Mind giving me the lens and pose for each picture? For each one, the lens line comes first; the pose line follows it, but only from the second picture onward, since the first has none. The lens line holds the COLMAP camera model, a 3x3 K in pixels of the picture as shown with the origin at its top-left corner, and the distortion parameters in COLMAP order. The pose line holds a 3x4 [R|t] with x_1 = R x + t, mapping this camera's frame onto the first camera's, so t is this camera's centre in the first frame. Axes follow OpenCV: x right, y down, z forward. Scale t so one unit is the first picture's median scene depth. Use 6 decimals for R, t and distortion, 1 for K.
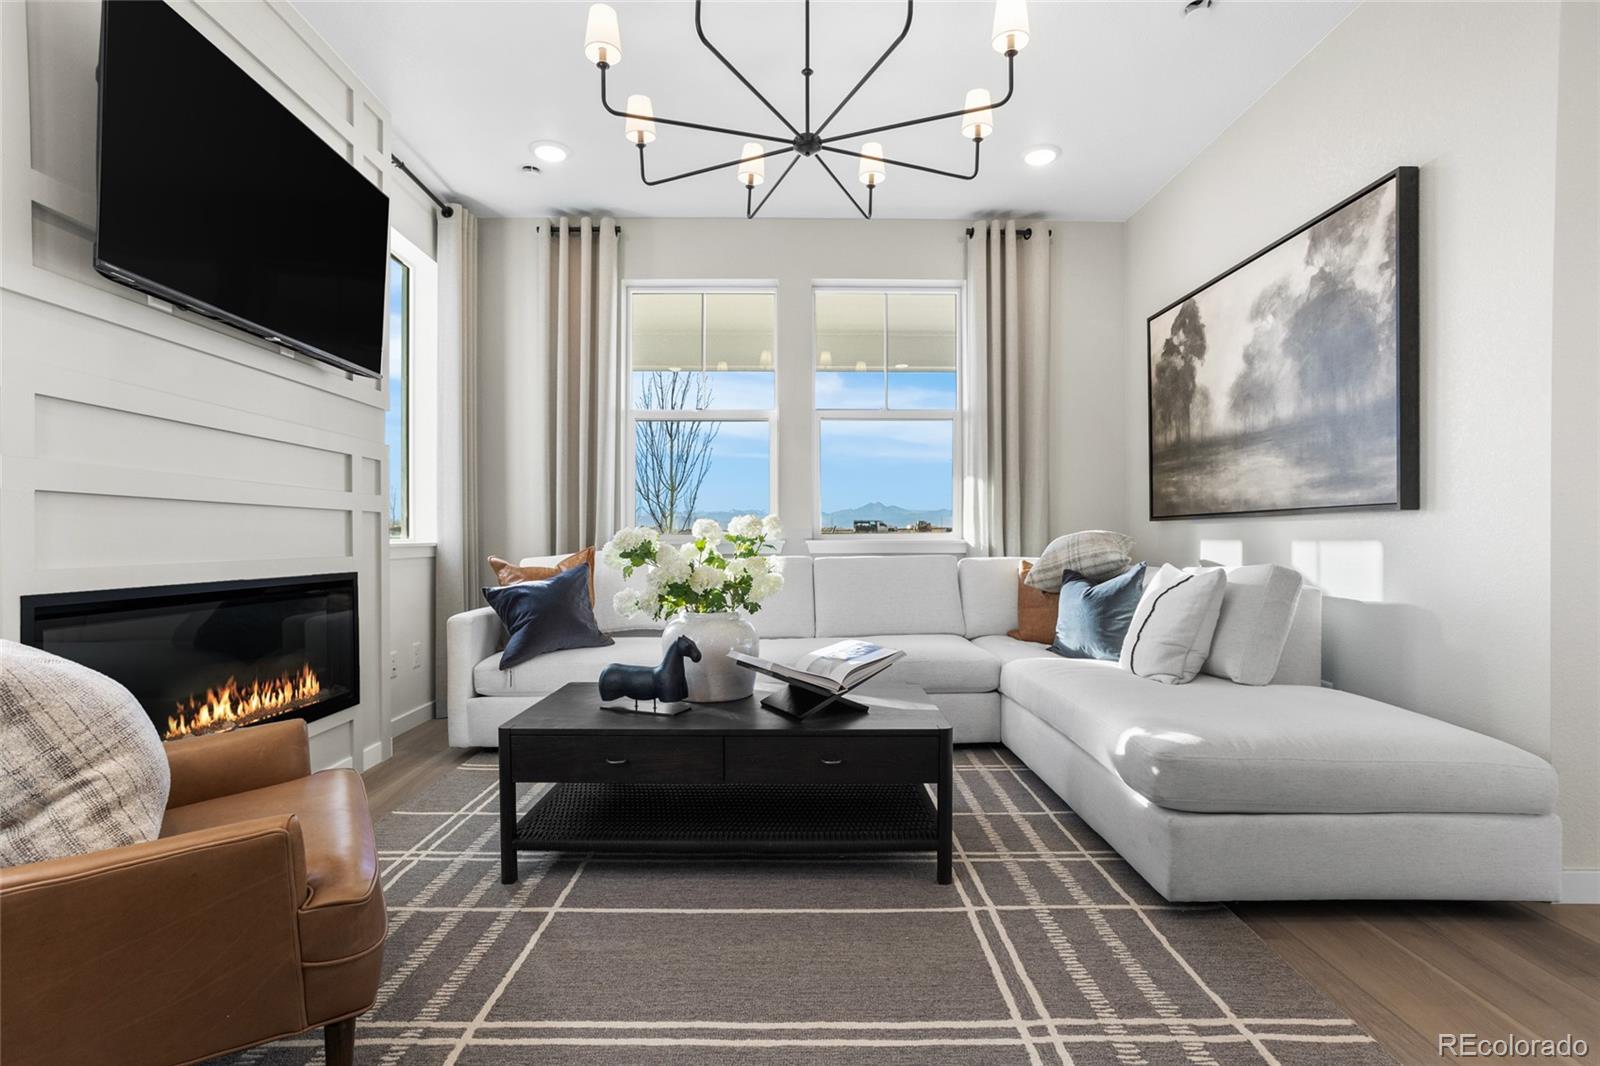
lens RADIAL K [[772.0, 0, 791.4], [0, 772.0, 544.6], [0, 0, 1]] dist [-0.056494, 0.039883]
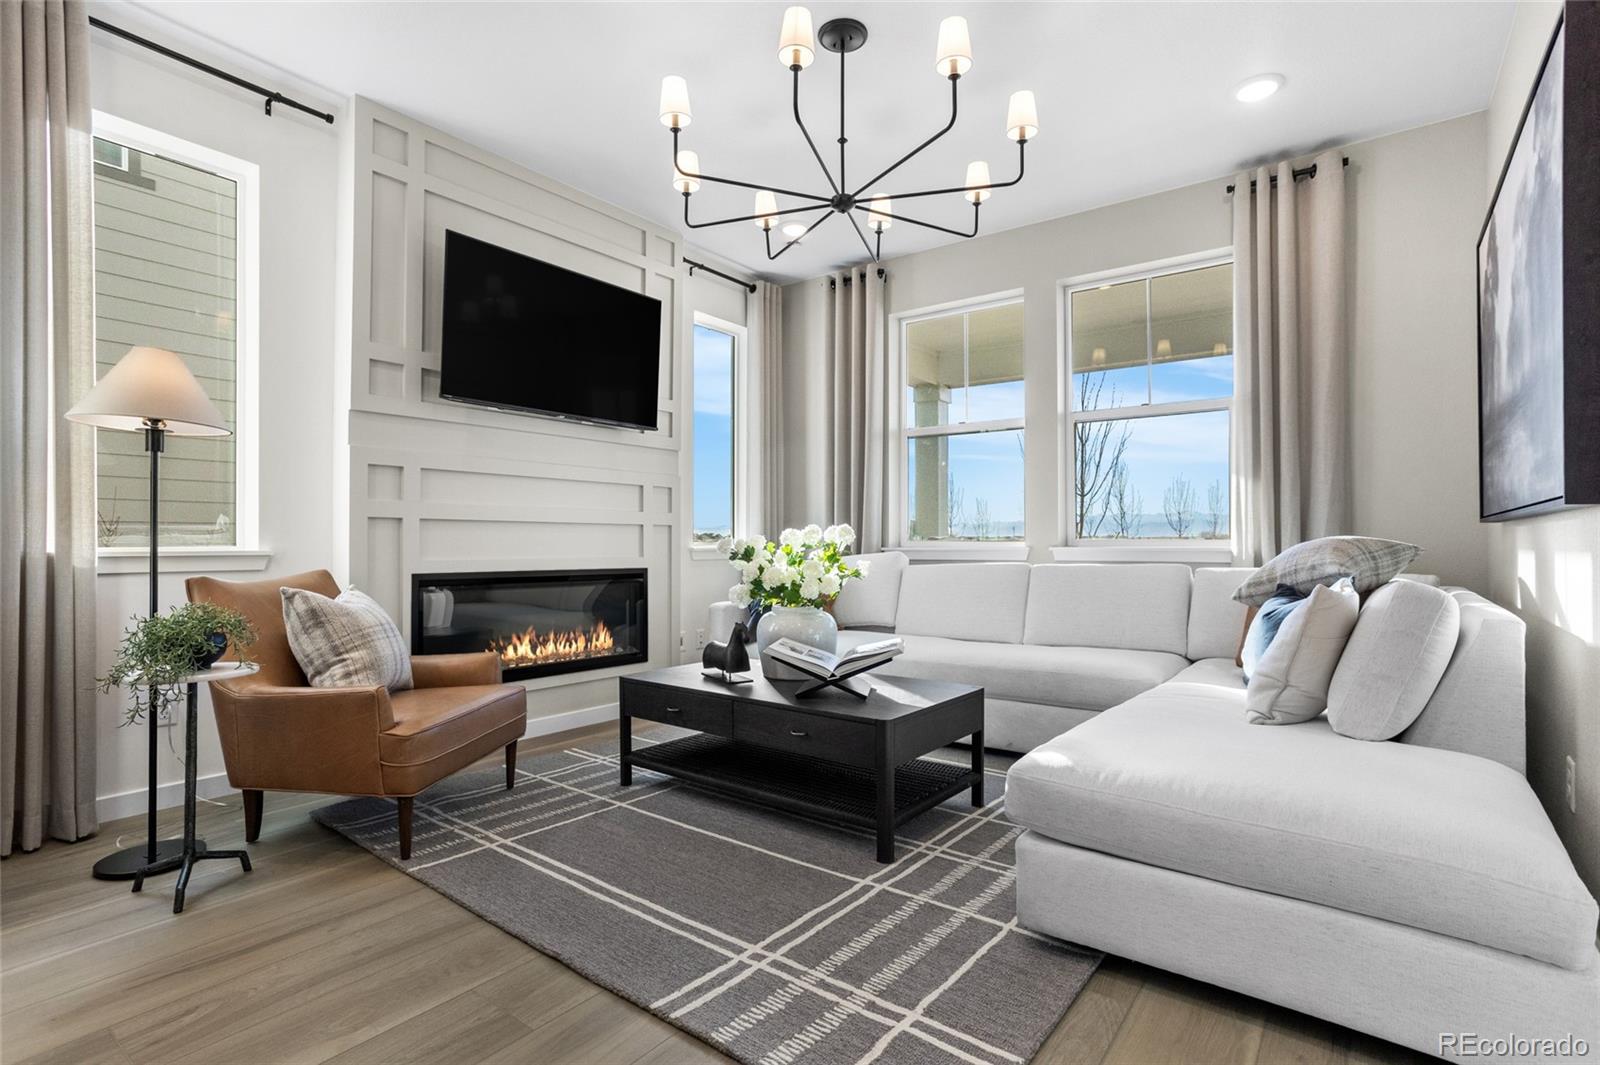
lens RADIAL K [[772.0, 0, 791.4], [0, 772.0, 544.1], [0, 0, 1]] dist [-0.056494, 0.039883]
pose [[0.787918, 0.002225, -0.615776, 0.634439], [-0.007169, 0.999959, -0.005560, -0.002898], [0.615738, 0.008795, 0.787902, 0.044493]]
